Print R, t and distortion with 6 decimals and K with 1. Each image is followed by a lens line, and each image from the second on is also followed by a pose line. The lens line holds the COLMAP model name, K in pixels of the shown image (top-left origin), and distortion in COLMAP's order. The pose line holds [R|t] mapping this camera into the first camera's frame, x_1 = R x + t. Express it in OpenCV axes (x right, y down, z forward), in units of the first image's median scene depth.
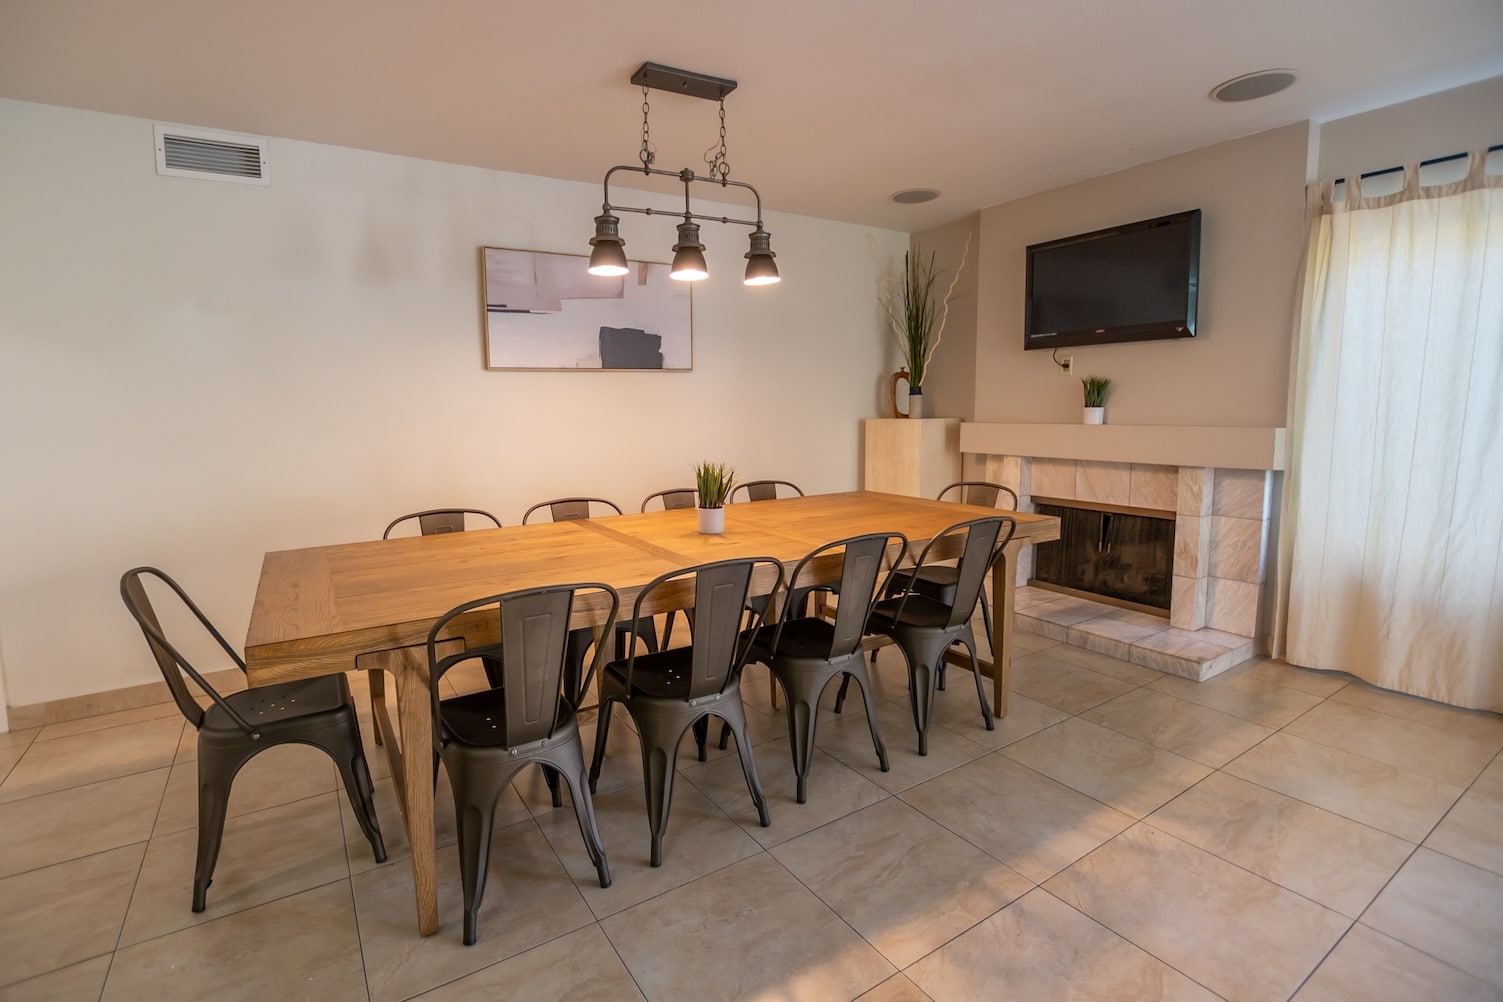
lens RADIAL K [[713.8, 0, 753.1], [0, 713.8, 491.5], [0, 0, 1]] dist [-0.035077, 0.003915]
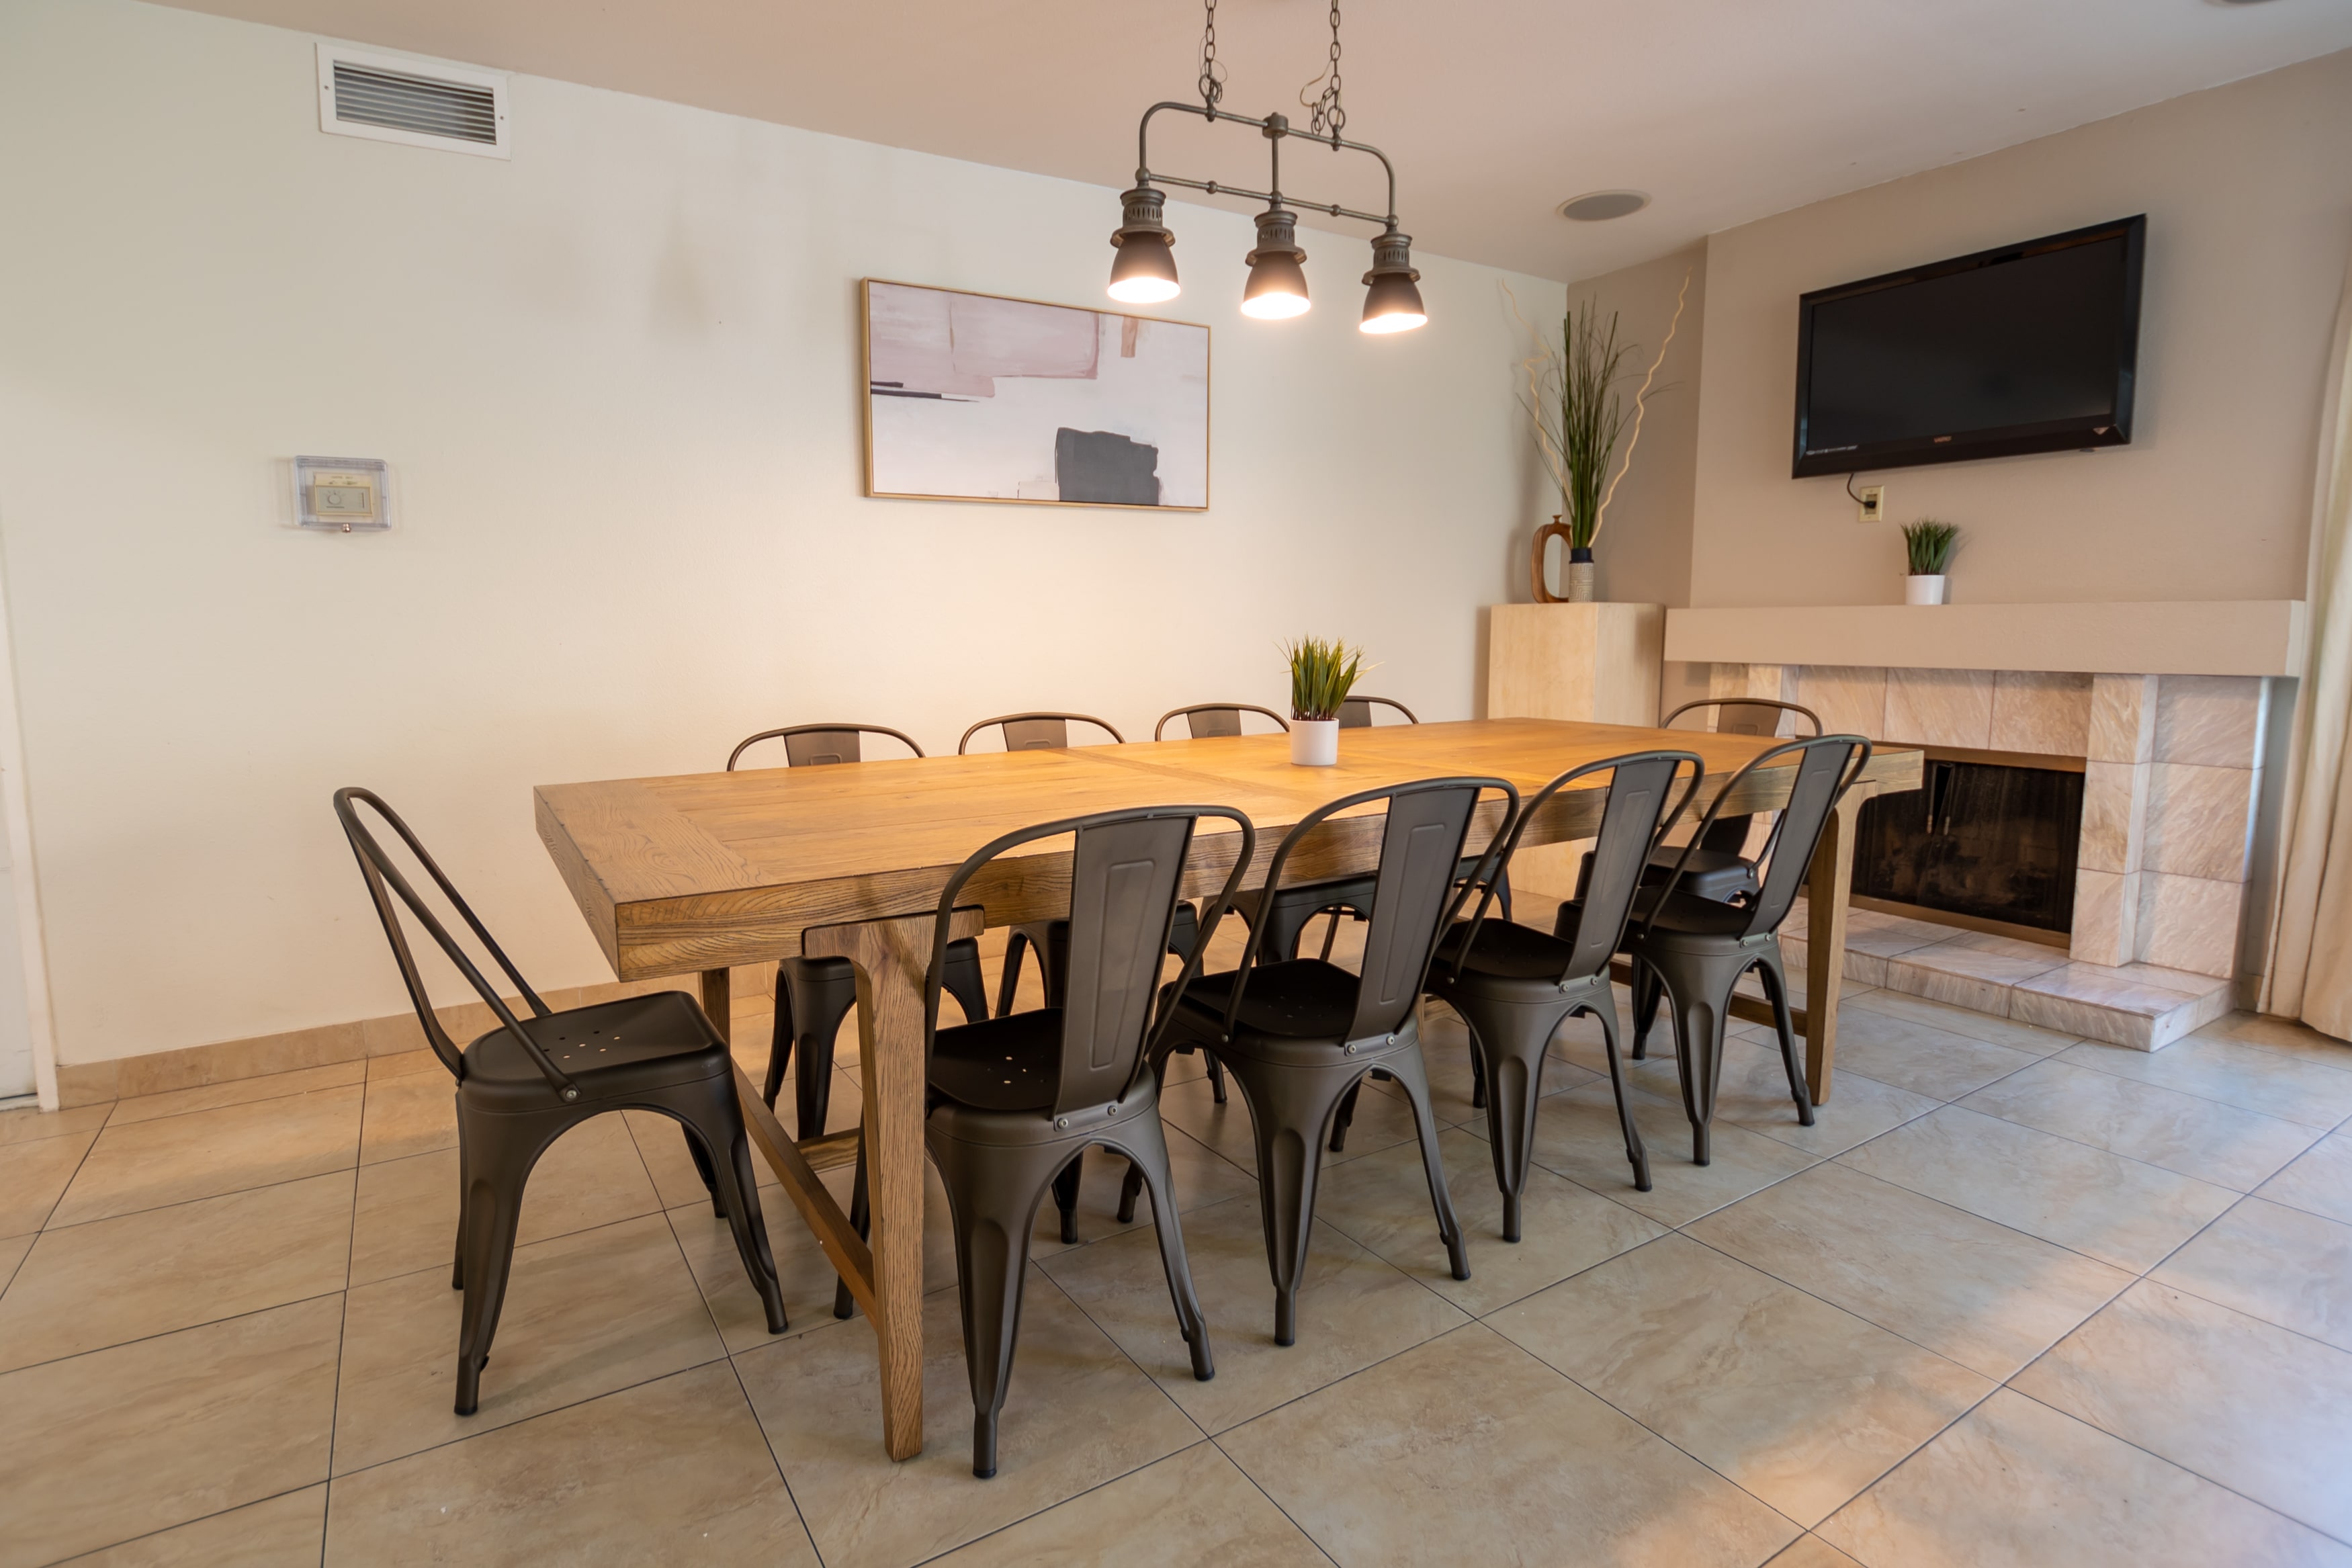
lens RADIAL K [[1201.6, 0, 1168.6], [0, 1201.6, 777.4], [0, 0, 1]] dist [-0.035338, 0.004483]
pose [[0.999742, 0.009708, -0.020514, -0.159920], [-0.009560, 0.999927, 0.007323, 0.064258], [0.020584, -0.007125, 0.999763, 0.059501]]
